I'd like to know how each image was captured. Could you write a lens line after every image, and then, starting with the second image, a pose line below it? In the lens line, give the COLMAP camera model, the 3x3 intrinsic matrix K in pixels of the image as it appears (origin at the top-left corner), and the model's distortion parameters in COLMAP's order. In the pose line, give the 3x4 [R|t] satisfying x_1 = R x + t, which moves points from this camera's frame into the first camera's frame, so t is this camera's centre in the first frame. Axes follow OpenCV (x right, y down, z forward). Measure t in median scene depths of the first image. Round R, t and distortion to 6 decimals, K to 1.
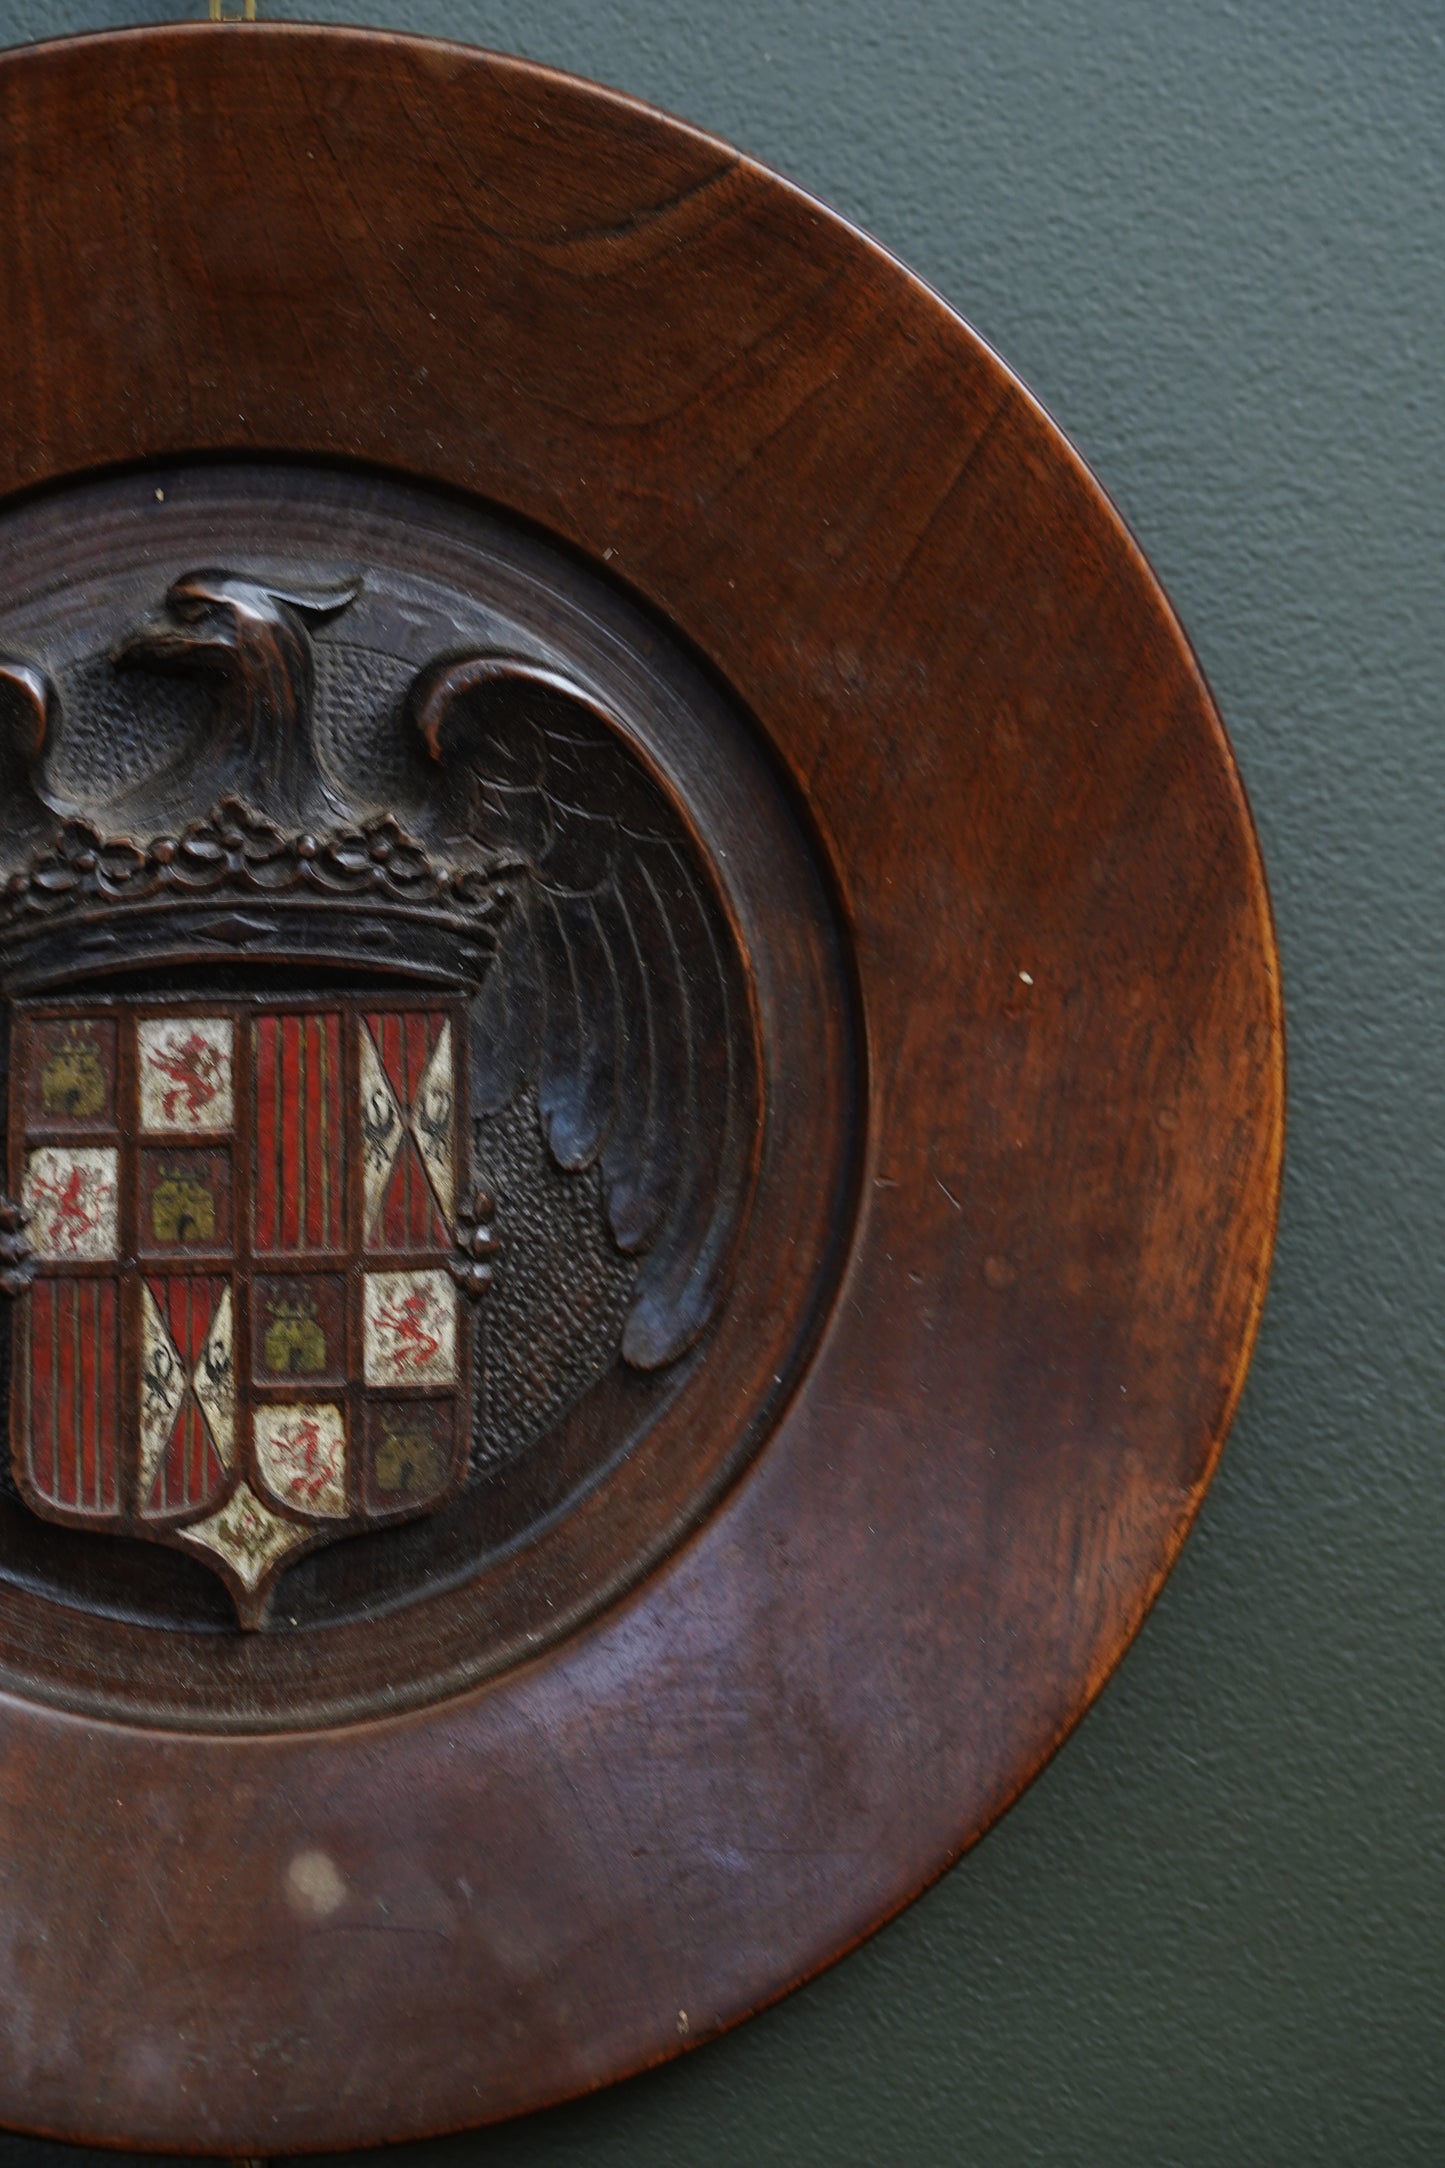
lens RADIAL K [[6287.4, 0, 713.9], [0, 6287.4, 1129.6], [0, 0, 1]] dist [-0.194143, -0.185208]
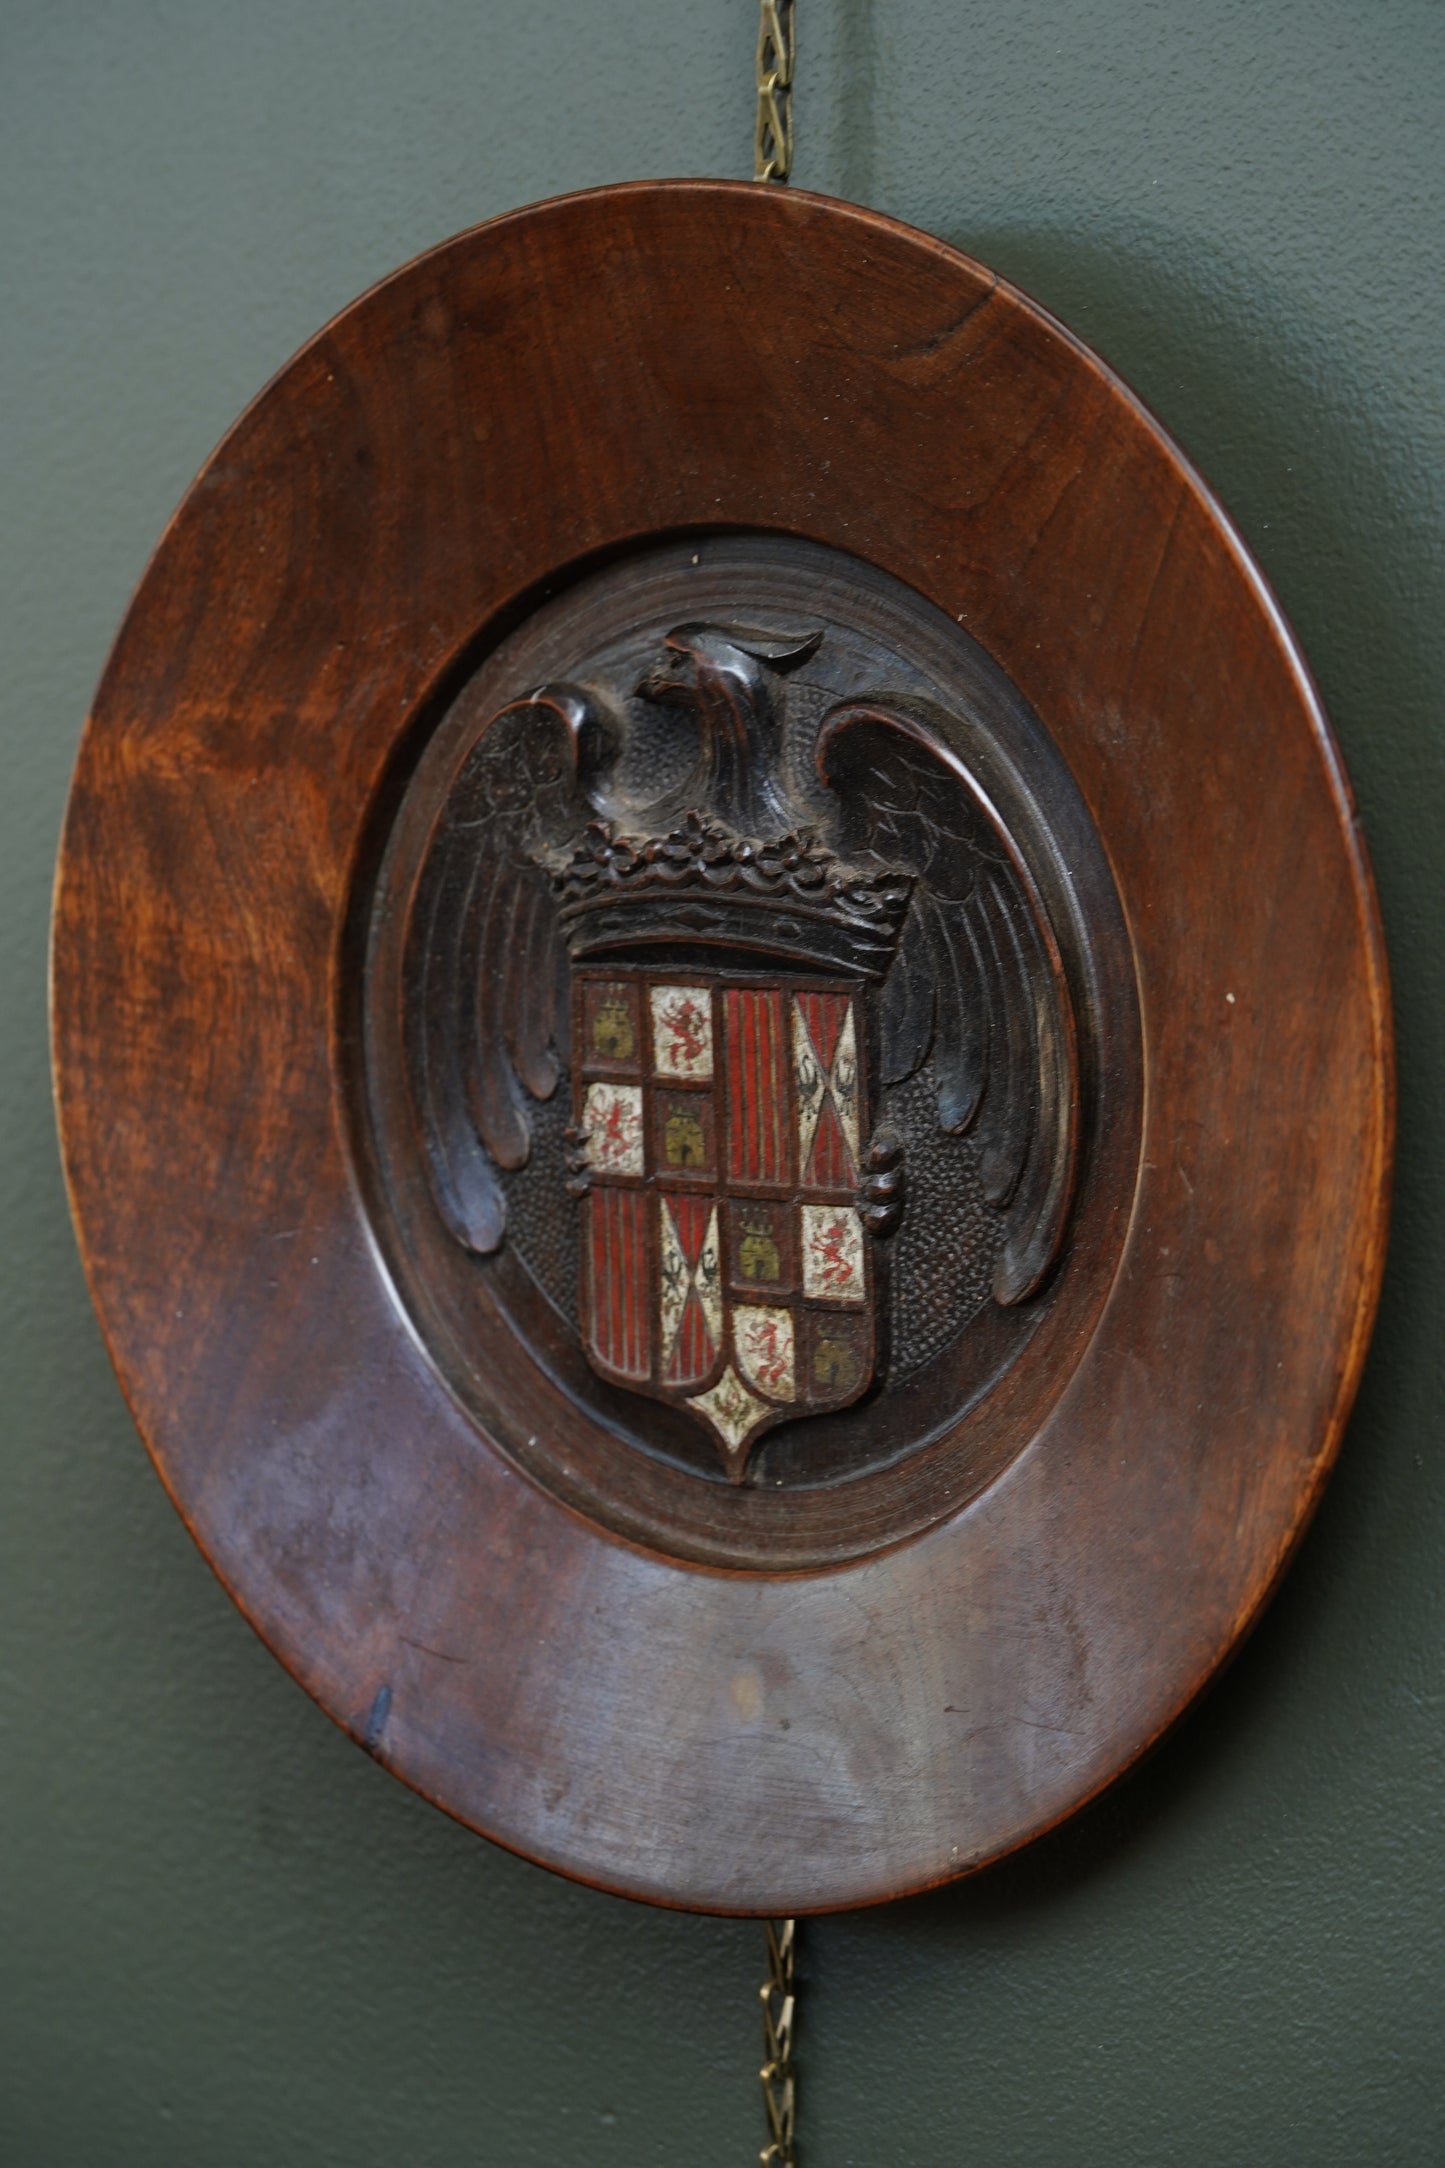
lens RADIAL K [[6096.7, 0, 682.8], [0, 6096.7, 1088.0], [0, 0, 1]] dist [-0.140043, -0.894096]
pose [[0.731093, 0.075563, -0.678080, 0.726327], [-0.043991, 0.997001, 0.063672, -0.073701], [0.680858, -0.016721, 0.732225, 0.121658]]
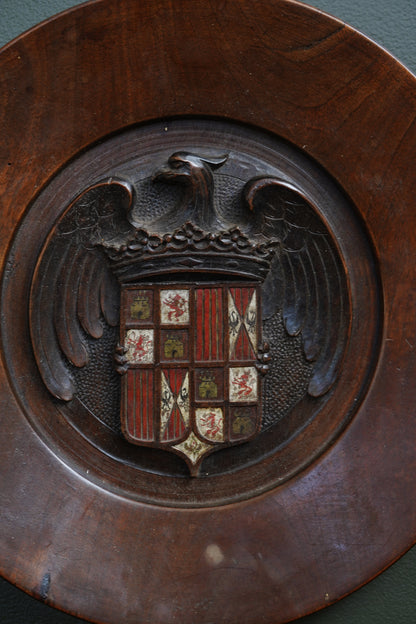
lens RADIAL K [[1809.6, 0, 205.5], [0, 1809.6, 325.1], [0, 0, 1]] dist [-0.194143, -0.185208]
pose [[0.998972, -0.000663, -0.045333, -0.025432], [0.000969, 0.999977, 0.006746, -0.005507], [0.045328, -0.006783, 0.998949, 0.061571]]
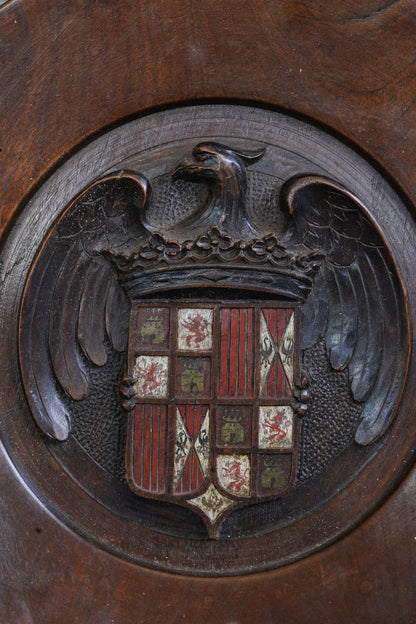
lens RADIAL K [[1809.6, 0, 205.5], [0, 1809.6, 325.1], [0, 0, 1]] dist [-0.194143, -0.185208]
pose [[0.995949, 0.025084, -0.086352, -0.012839], [-0.030106, 0.997900, -0.057356, 0.033336], [0.084732, 0.059723, 0.994612, 0.230550]]
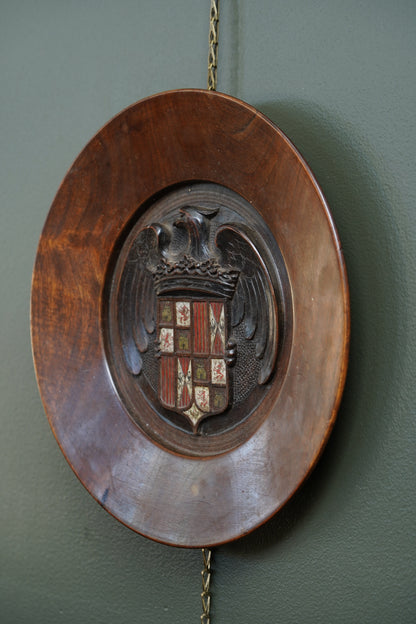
lens RADIAL K [[1754.8, 0, 196.6], [0, 1754.8, 313.2], [0, 0, 1]] dist [-0.140043, -0.894096]
pose [[0.654124, 0.039849, -0.755337, 0.907482], [-0.063782, 0.997960, -0.002586, -0.006394], [0.753694, 0.049869, 0.655331, 0.148708]]
